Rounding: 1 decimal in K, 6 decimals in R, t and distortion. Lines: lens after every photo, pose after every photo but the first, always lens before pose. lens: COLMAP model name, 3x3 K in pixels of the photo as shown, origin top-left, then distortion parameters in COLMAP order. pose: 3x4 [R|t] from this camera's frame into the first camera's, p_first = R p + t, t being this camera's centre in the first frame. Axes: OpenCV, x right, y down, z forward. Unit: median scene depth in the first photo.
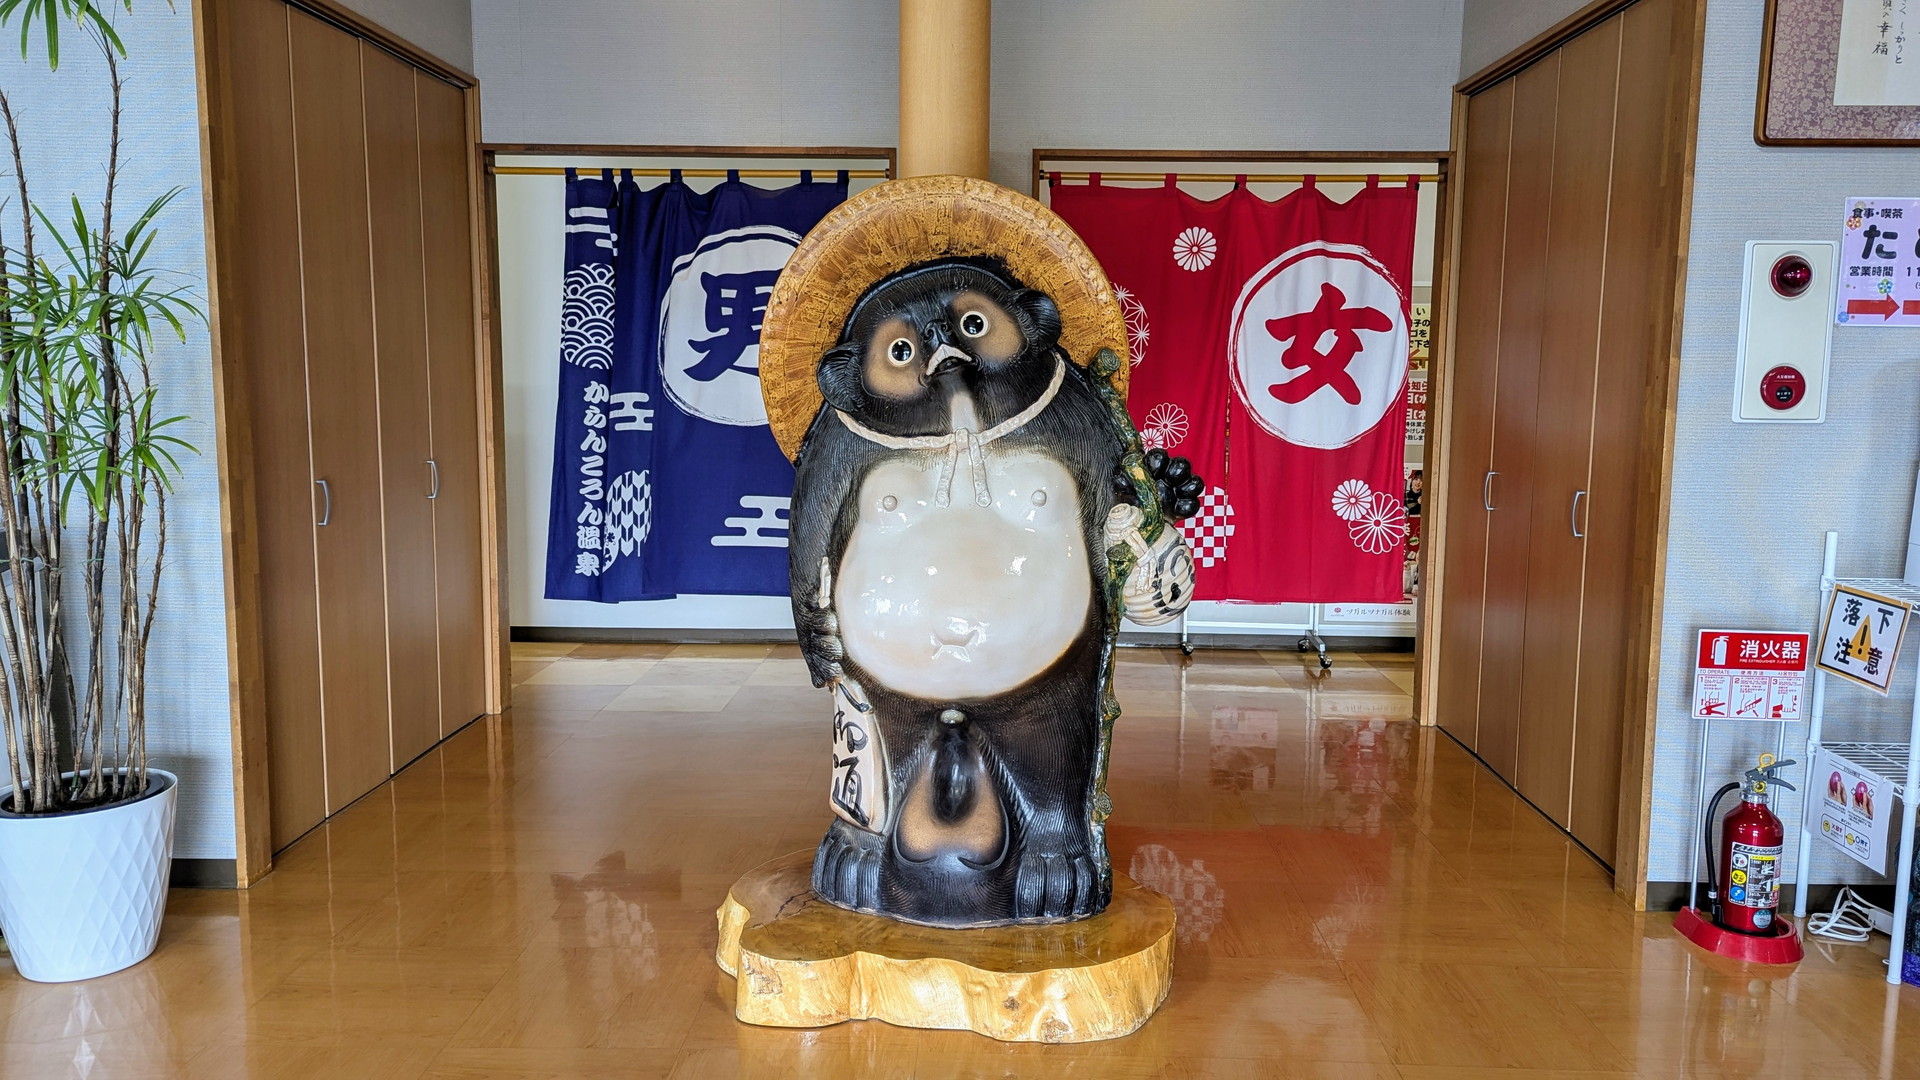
lens RADIAL K [[1449.9, 0, 960.0], [0, 1449.9, 540.0], [0, 0, 1]] dist [0.073792, -0.119686]
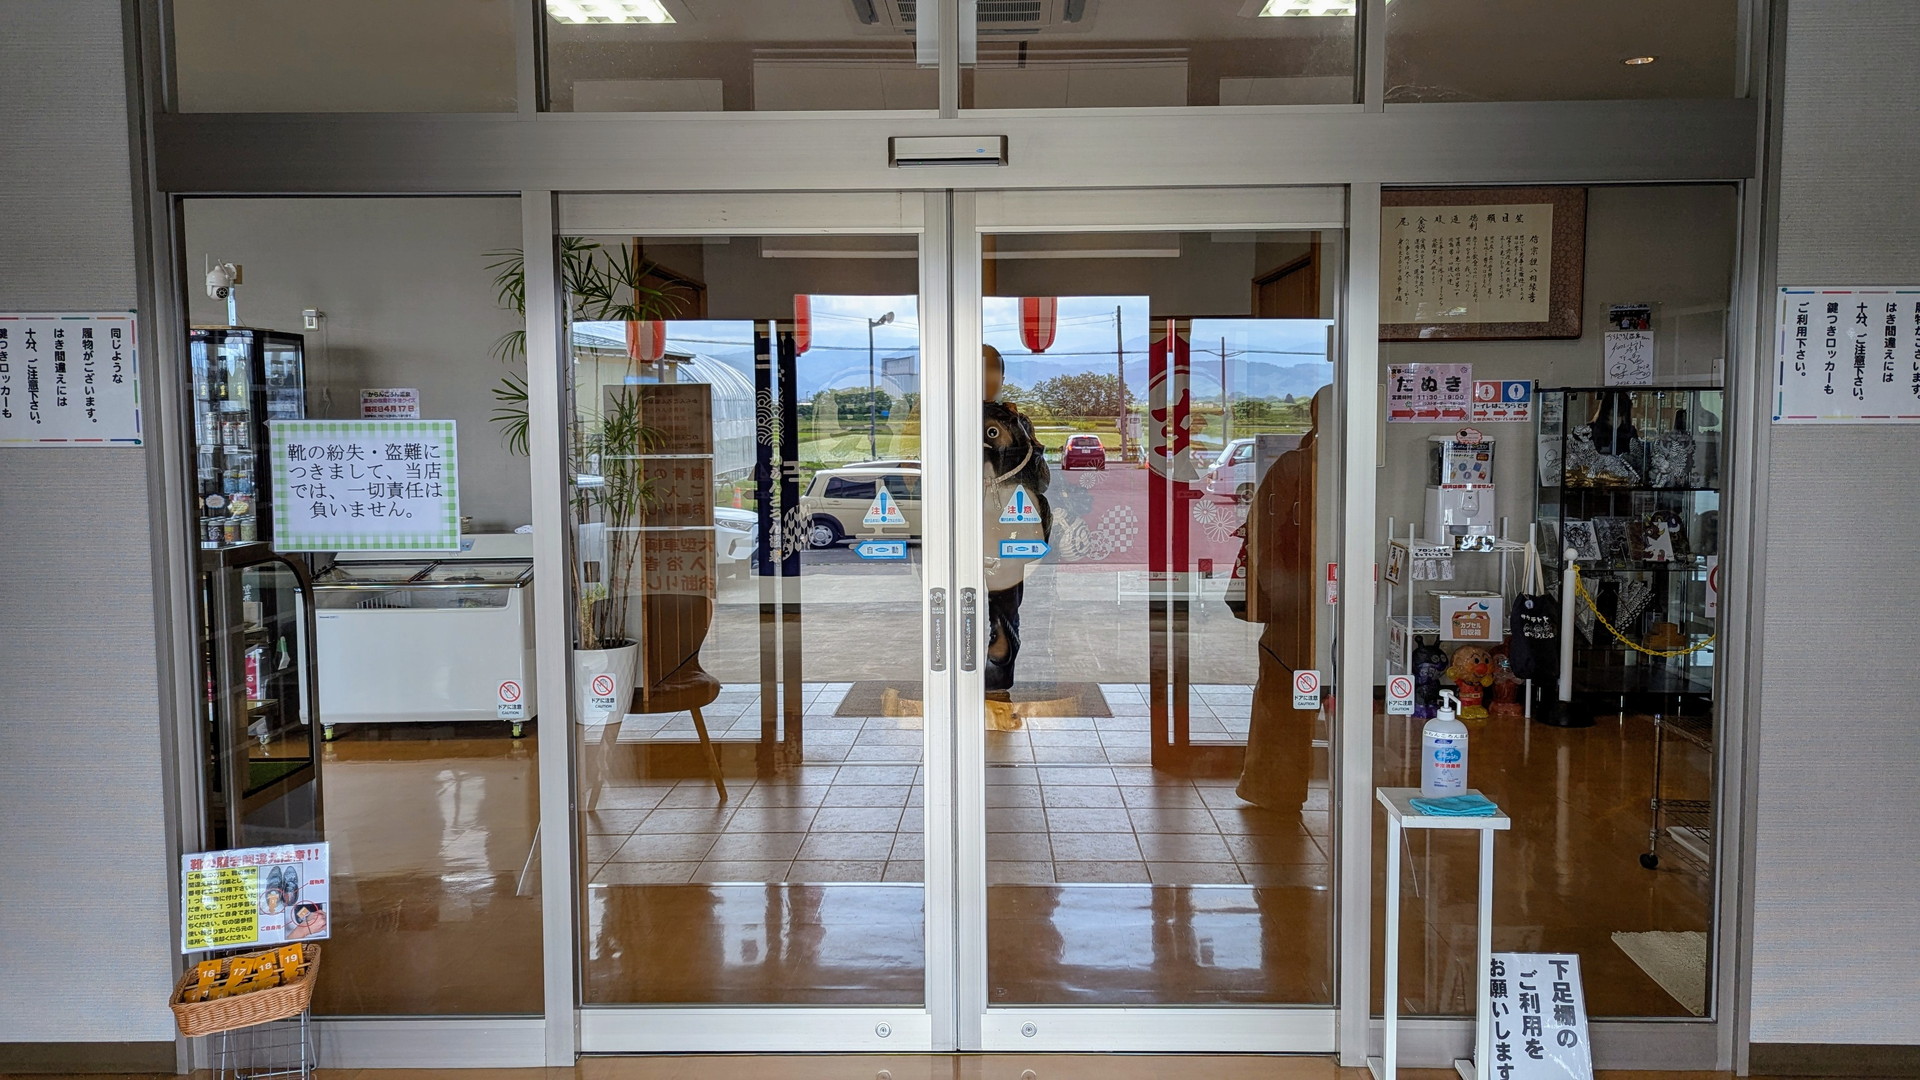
lens RADIAL K [[1449.9, 0, 960.0], [0, 1449.9, 540.0], [0, 0, 1]] dist [0.073792, -0.119686]
pose [[0.999813, -0.018134, -0.006717, -0.016695], [0.017905, 0.999302, -0.032798, 0.054737], [0.007307, 0.032671, 0.999439, -0.724819]]
